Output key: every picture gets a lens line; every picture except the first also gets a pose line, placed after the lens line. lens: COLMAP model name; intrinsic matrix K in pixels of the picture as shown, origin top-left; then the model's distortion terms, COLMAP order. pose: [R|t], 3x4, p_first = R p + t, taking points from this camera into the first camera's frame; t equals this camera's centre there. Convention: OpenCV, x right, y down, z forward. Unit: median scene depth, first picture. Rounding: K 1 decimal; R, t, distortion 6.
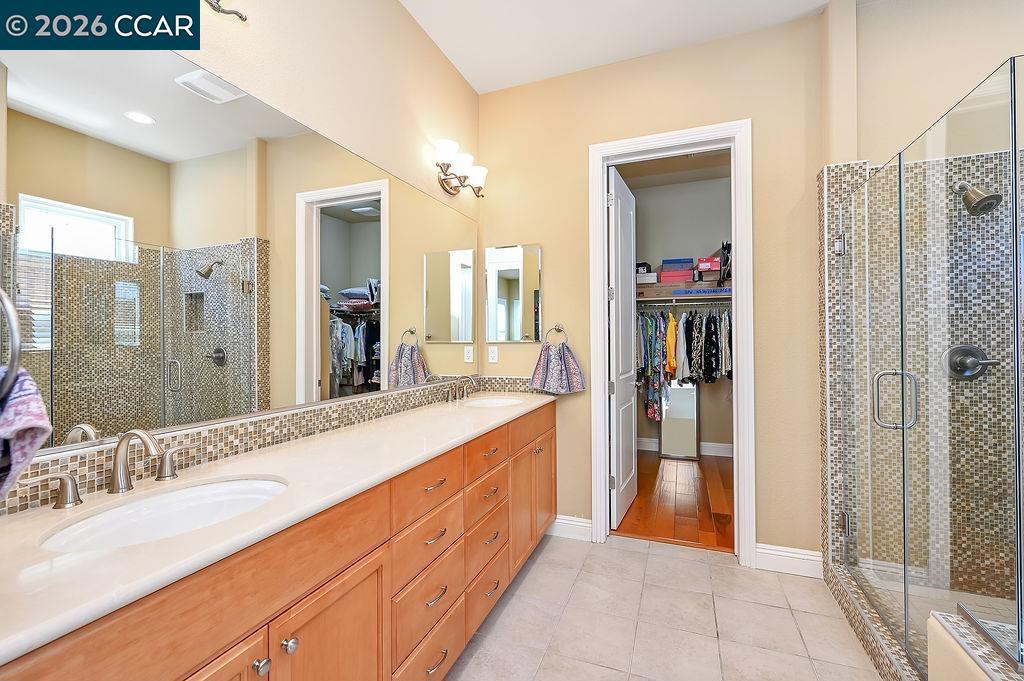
lens RADIAL K [[440.5, 0, 508.9], [0, 440.5, 339.7], [0, 0, 1]] dist [-0.000008, 0.000001]
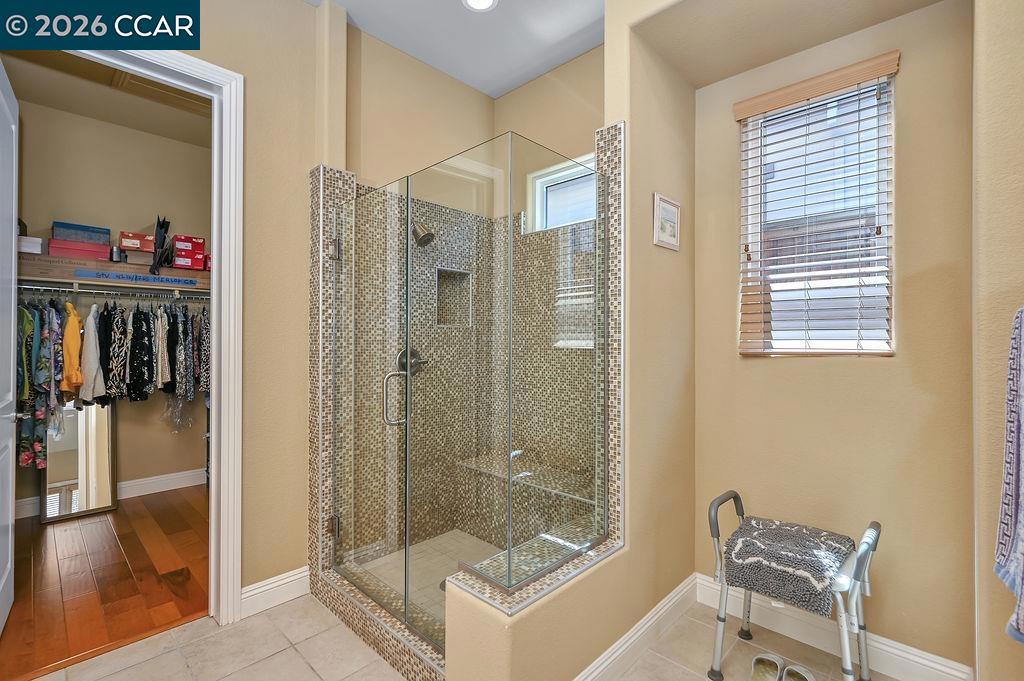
lens RADIAL K [[461.5, 0, 512.0], [0, 461.5, 340.5], [0, 0, 1]] dist [0.000685, -0.000138]
pose [[0.374562, 0.008976, 0.927158, -0.064514], [-0.003745, 0.999960, -0.008168, -0.000211], [-0.927194, -0.000413, 0.374581, 0.226620]]
